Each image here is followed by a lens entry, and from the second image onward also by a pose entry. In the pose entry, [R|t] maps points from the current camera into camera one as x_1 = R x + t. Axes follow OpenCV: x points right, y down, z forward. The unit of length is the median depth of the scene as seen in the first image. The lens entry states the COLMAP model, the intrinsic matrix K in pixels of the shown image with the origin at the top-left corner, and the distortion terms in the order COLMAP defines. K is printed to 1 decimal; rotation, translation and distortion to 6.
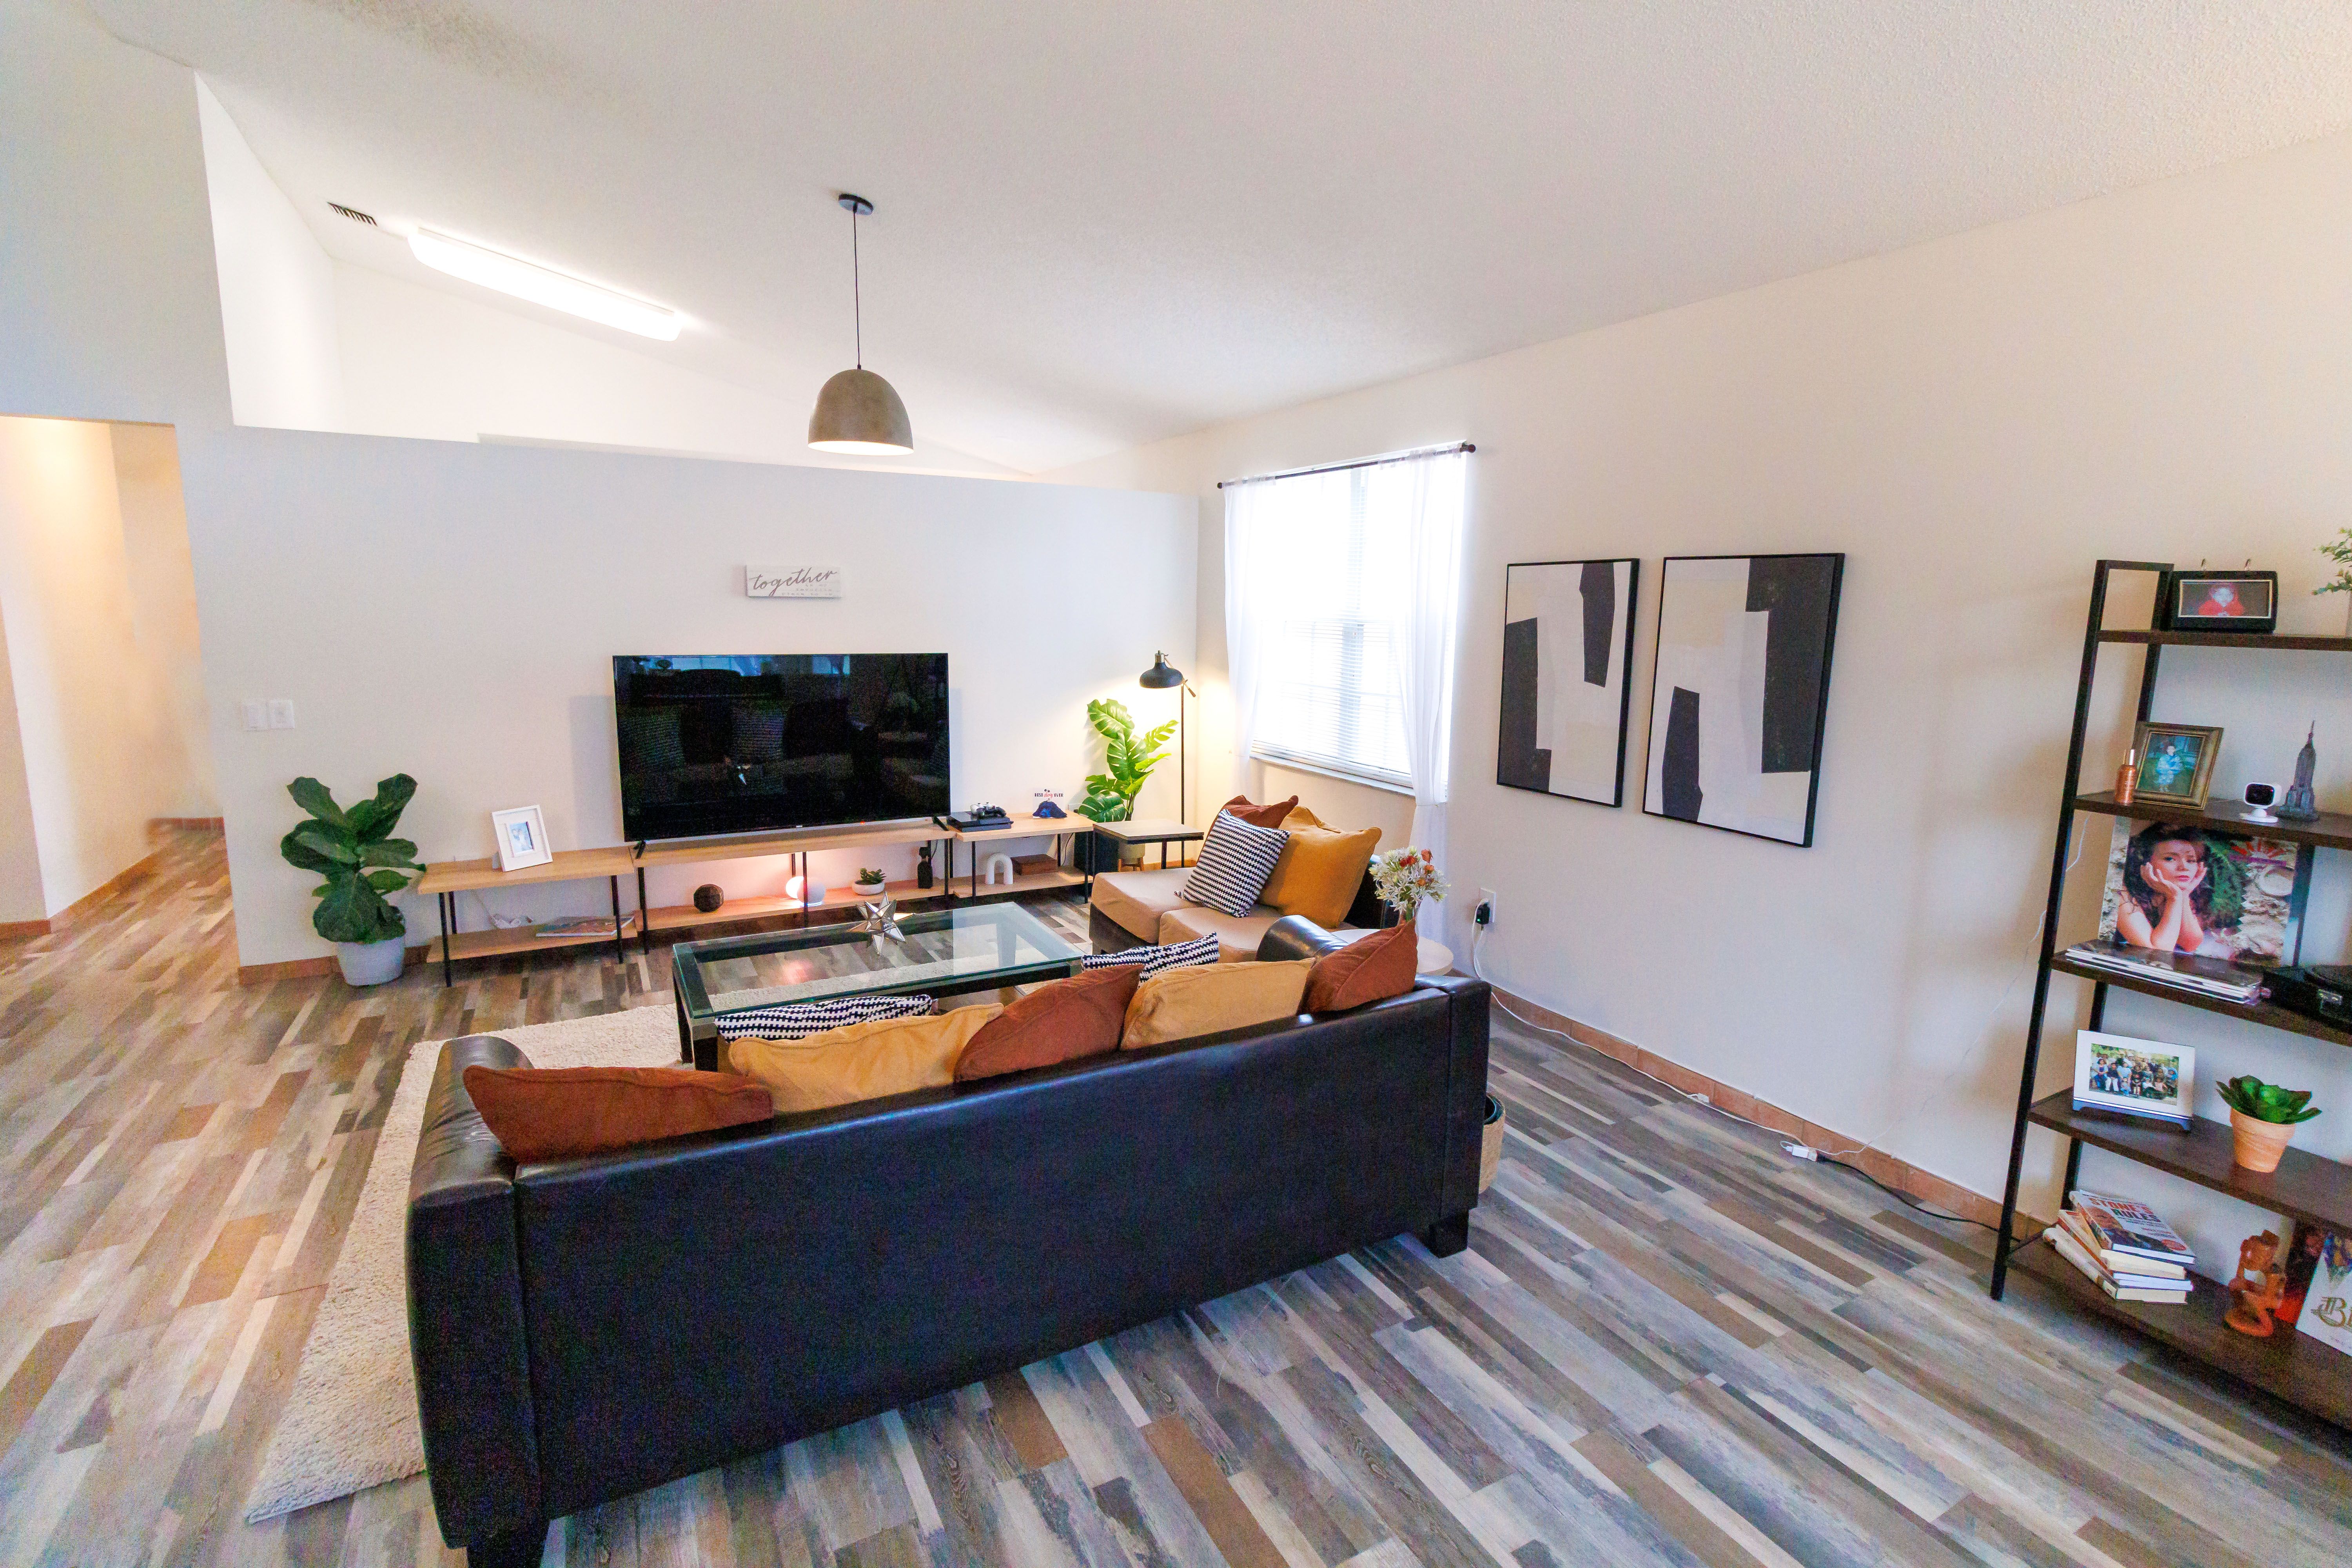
lens RADIAL K [[1081.5, 0, 1186.4], [0, 1081.5, 780.8], [0, 0, 1]] dist [0.001001, 0.000607]
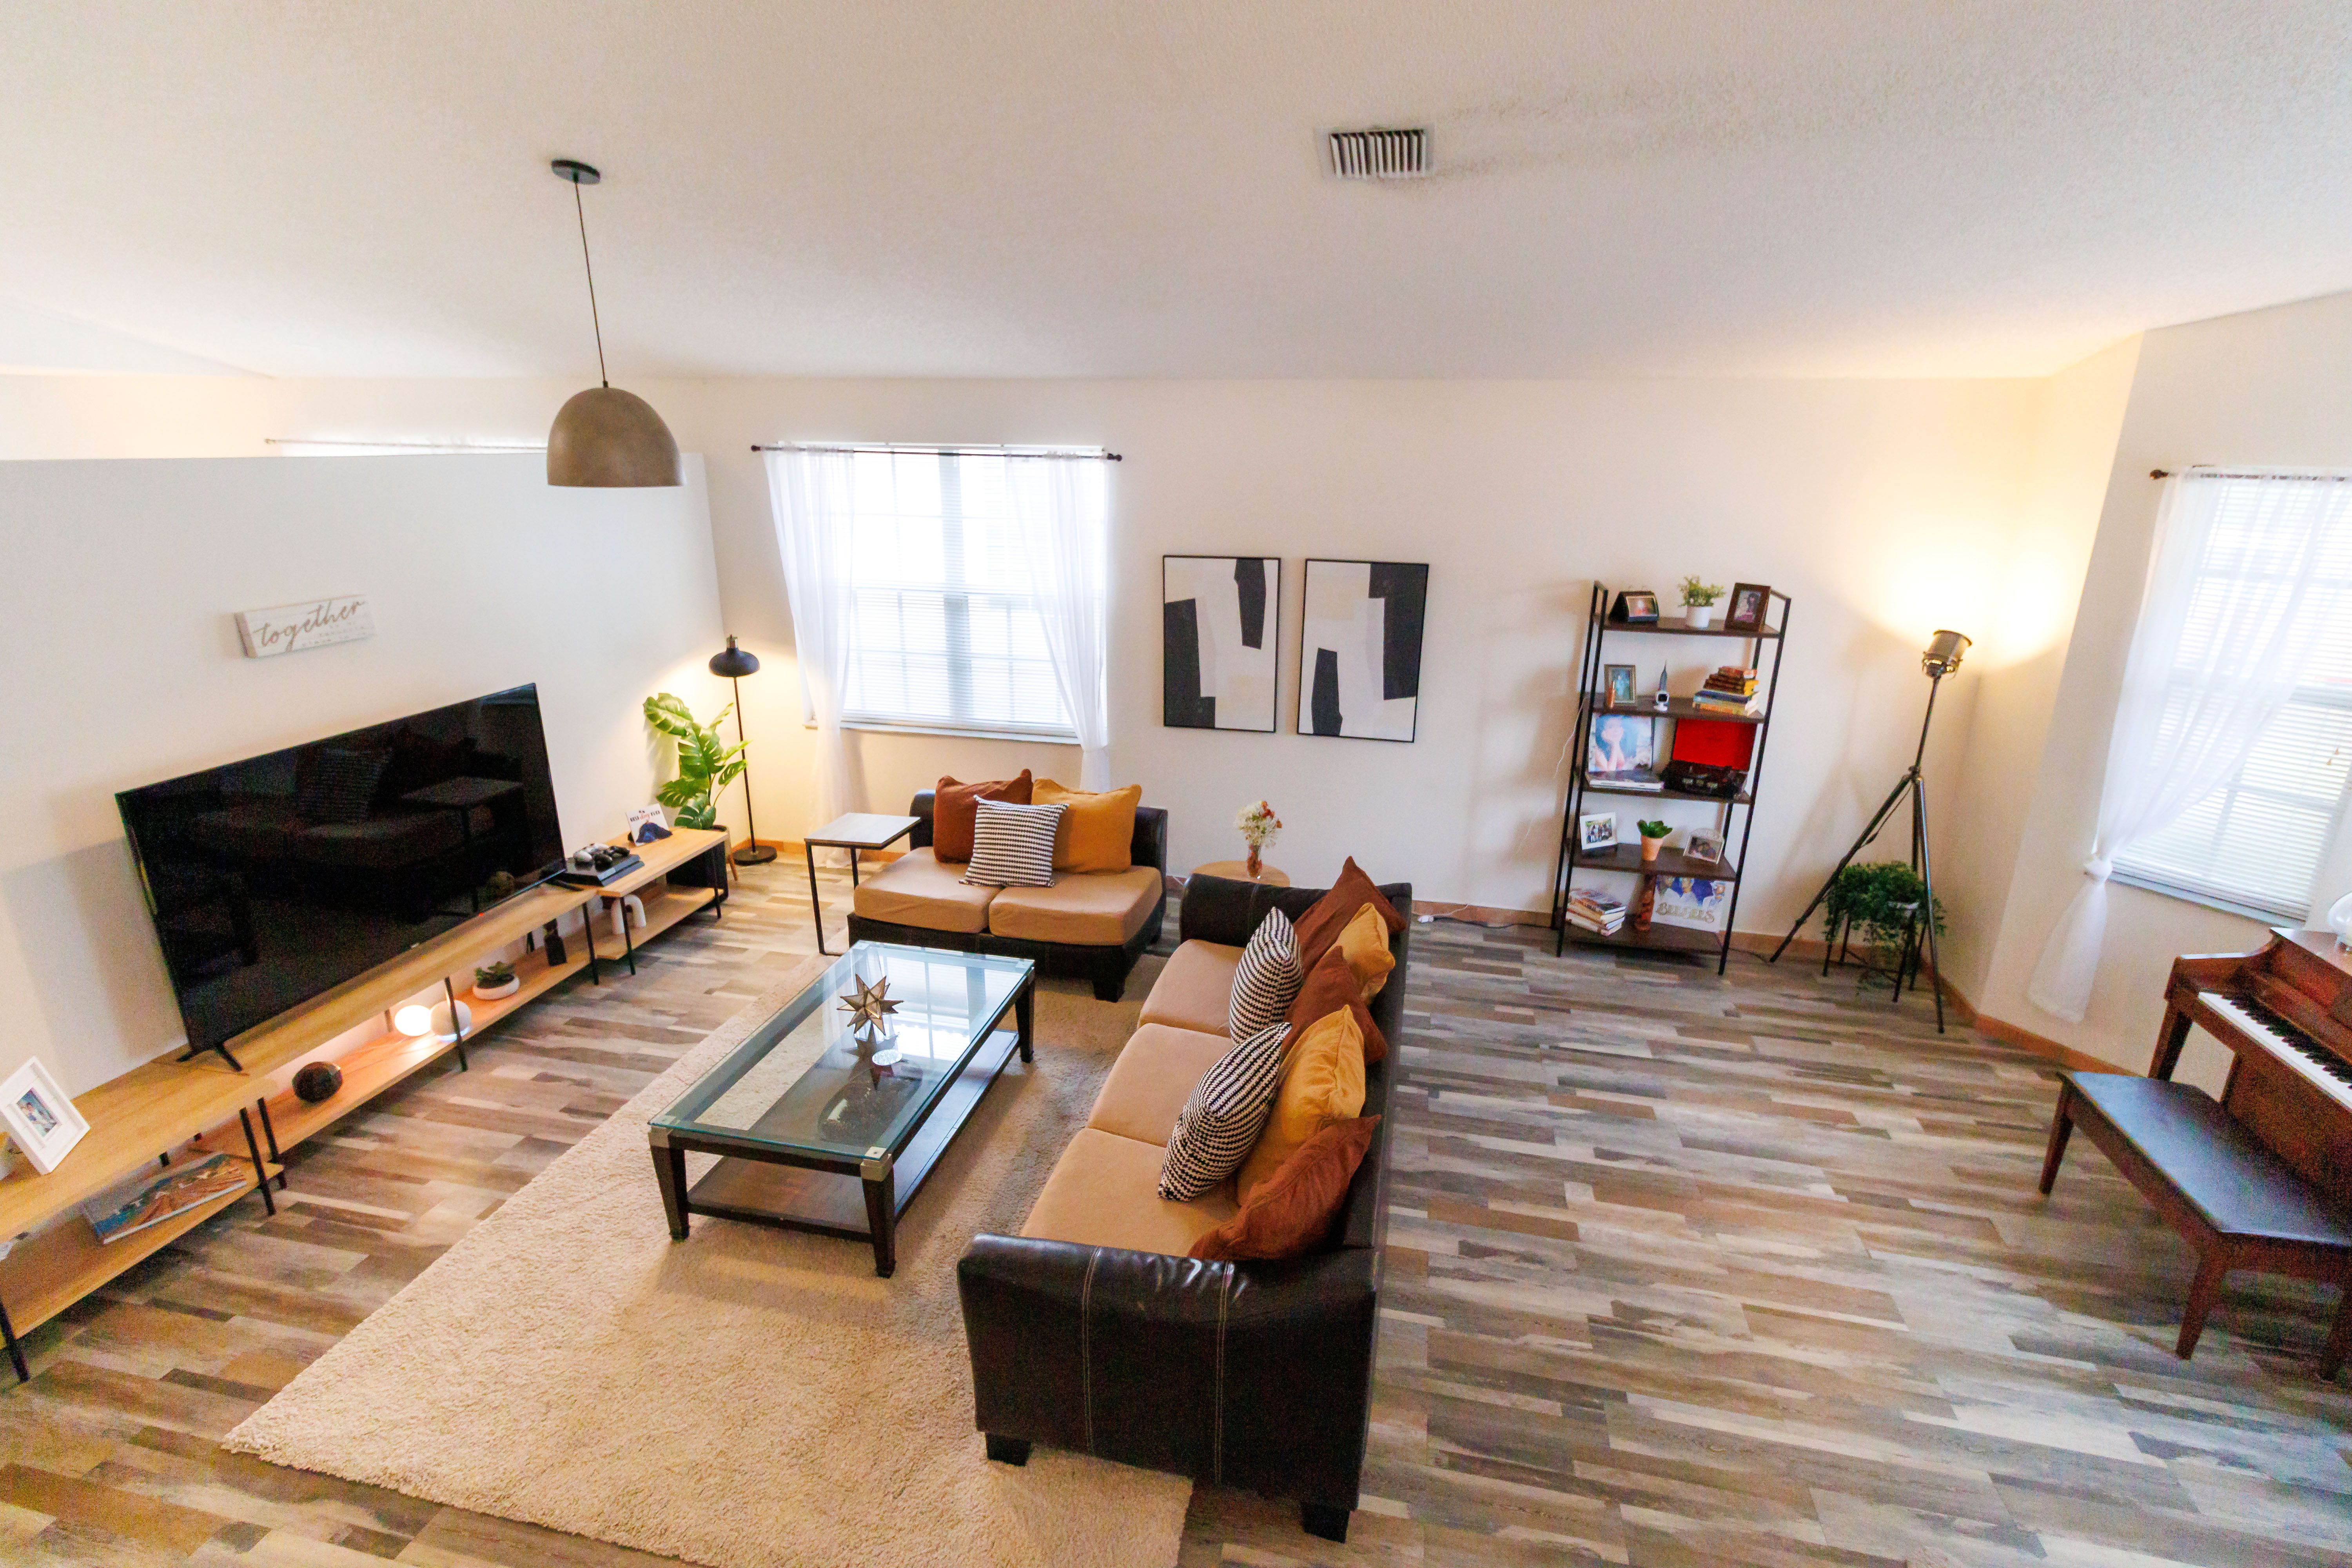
lens RADIAL K [[1081.5, 0, 1195.7], [0, 1081.5, 781.0], [0, 0, 1]] dist [0.001001, 0.000607]
pose [[0.659770, -0.235242, 0.713698, -0.733577], [0.120769, 0.970586, 0.208271, -0.232905], [-0.741700, -0.051218, 0.668773, 0.131007]]
